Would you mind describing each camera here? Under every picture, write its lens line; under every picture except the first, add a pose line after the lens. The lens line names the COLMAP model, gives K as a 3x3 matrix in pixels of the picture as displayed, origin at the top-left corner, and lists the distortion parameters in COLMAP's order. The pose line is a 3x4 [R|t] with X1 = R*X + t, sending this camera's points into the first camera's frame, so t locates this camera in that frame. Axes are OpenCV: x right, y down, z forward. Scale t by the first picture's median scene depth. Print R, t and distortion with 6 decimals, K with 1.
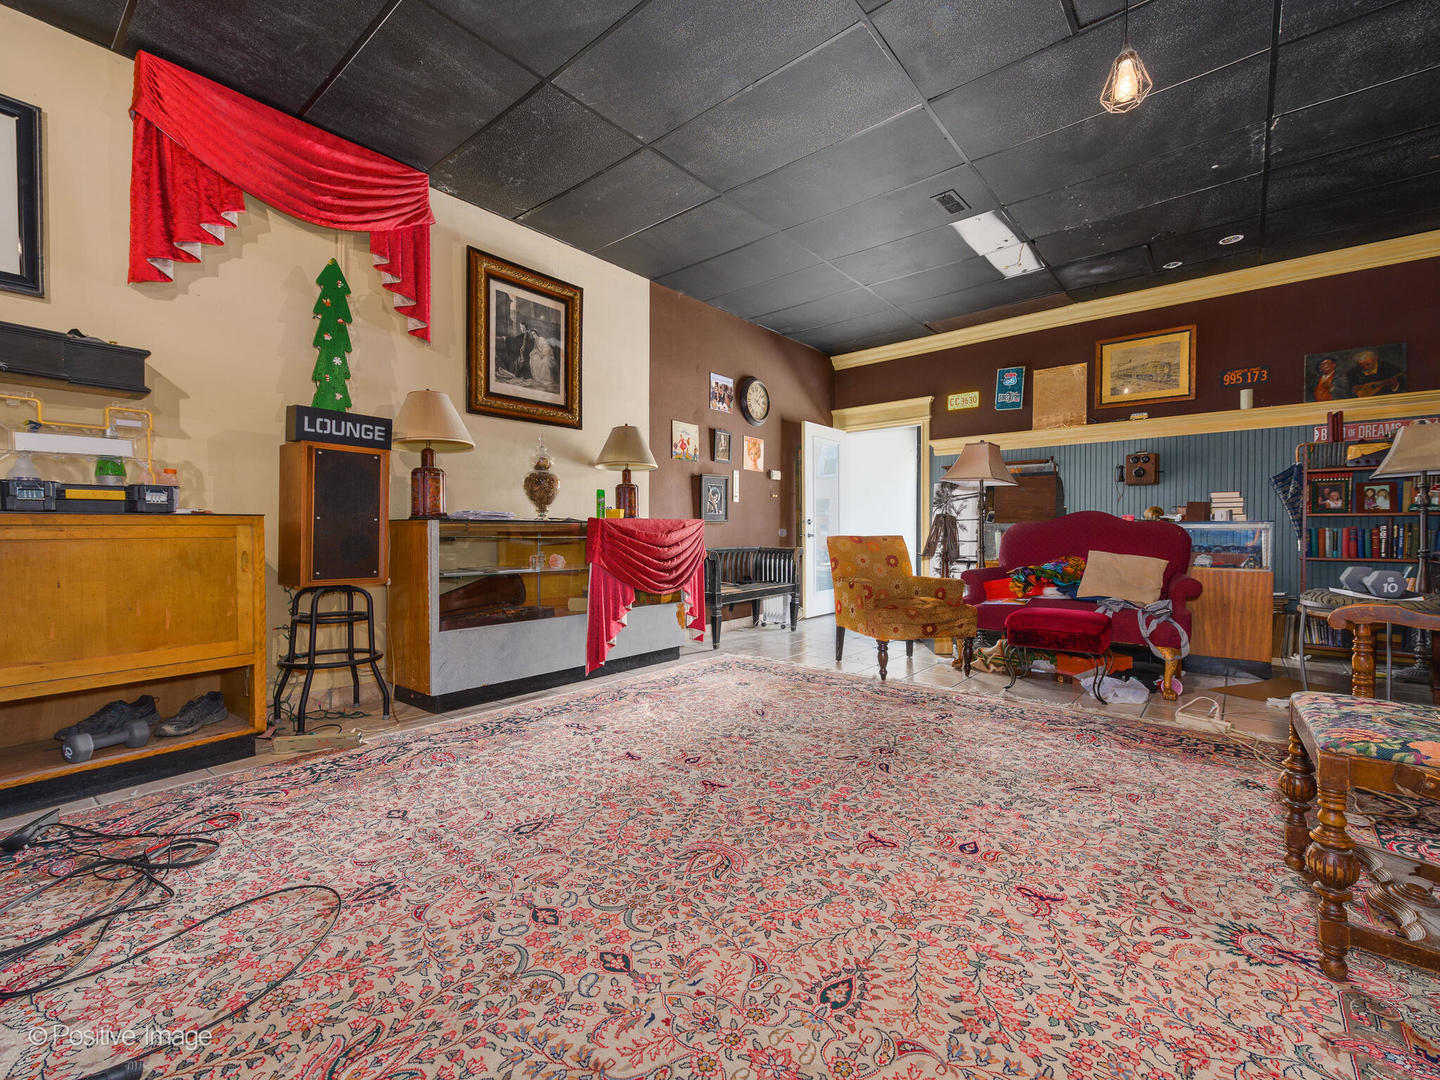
lens RADIAL K [[643.2, 0, 711.4], [0, 643.2, 533.5], [0, 0, 1]] dist [0.010634, -0.000284]
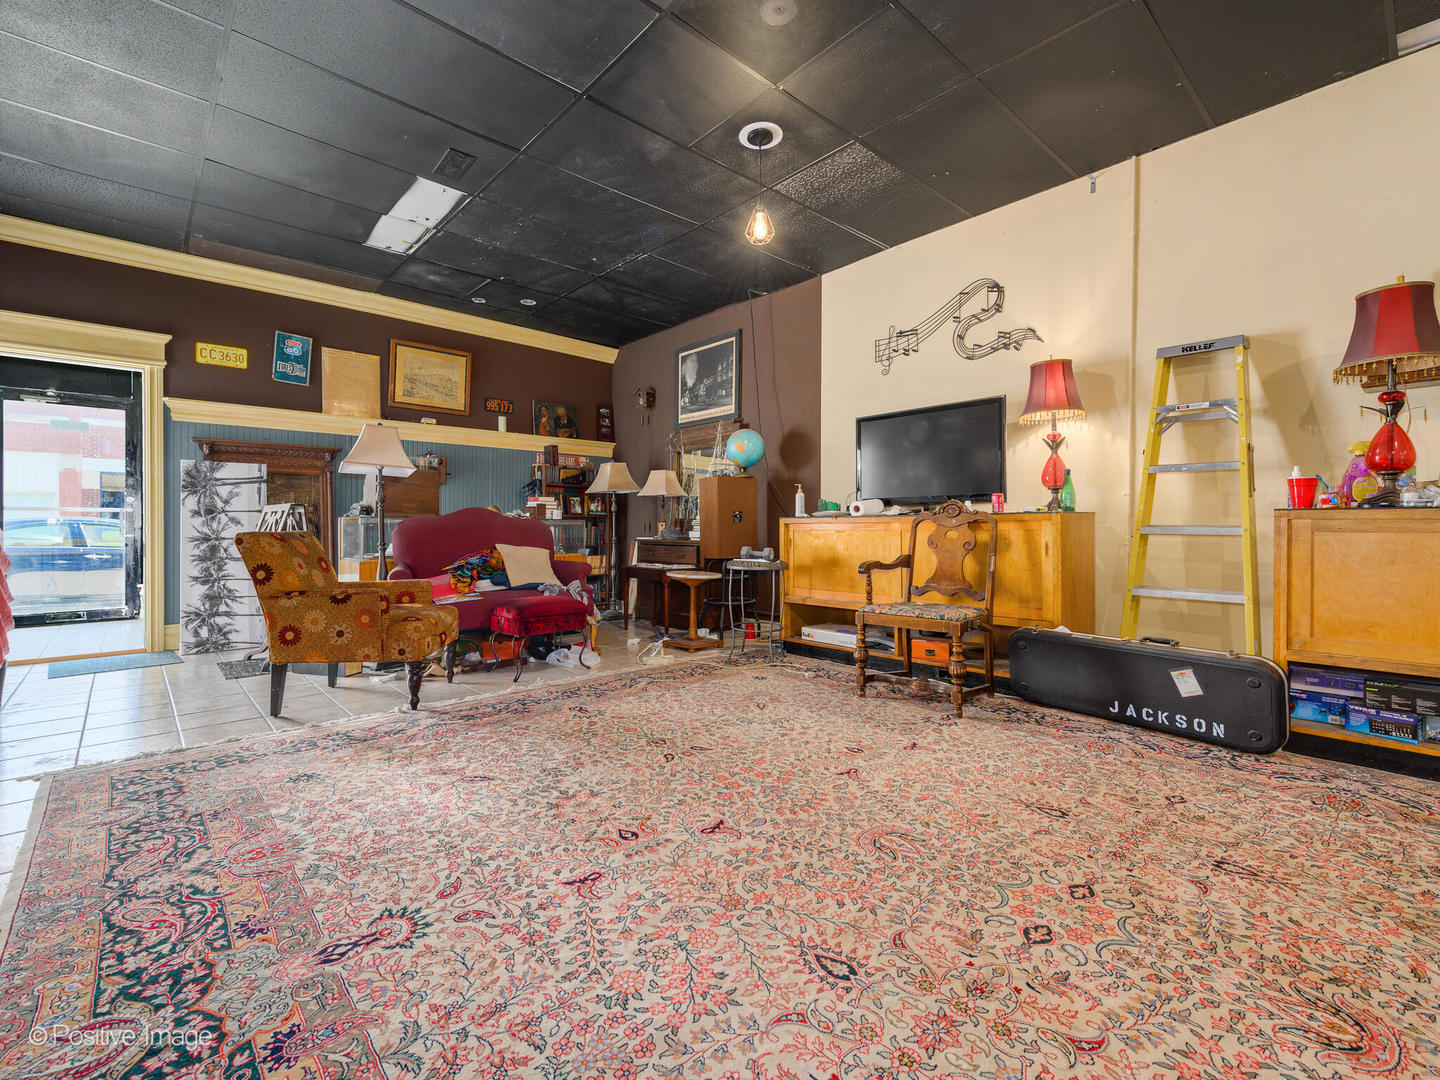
lens RADIAL K [[643.2, 0, 711.4], [0, 643.2, 533.5], [0, 0, 1]] dist [0.010634, -0.000284]
pose [[0.131827, -0.007899, 0.991241, -0.683563], [-0.000218, 0.999968, 0.007997, -0.001028], [-0.991273, -0.001271, 0.131821, 0.735796]]
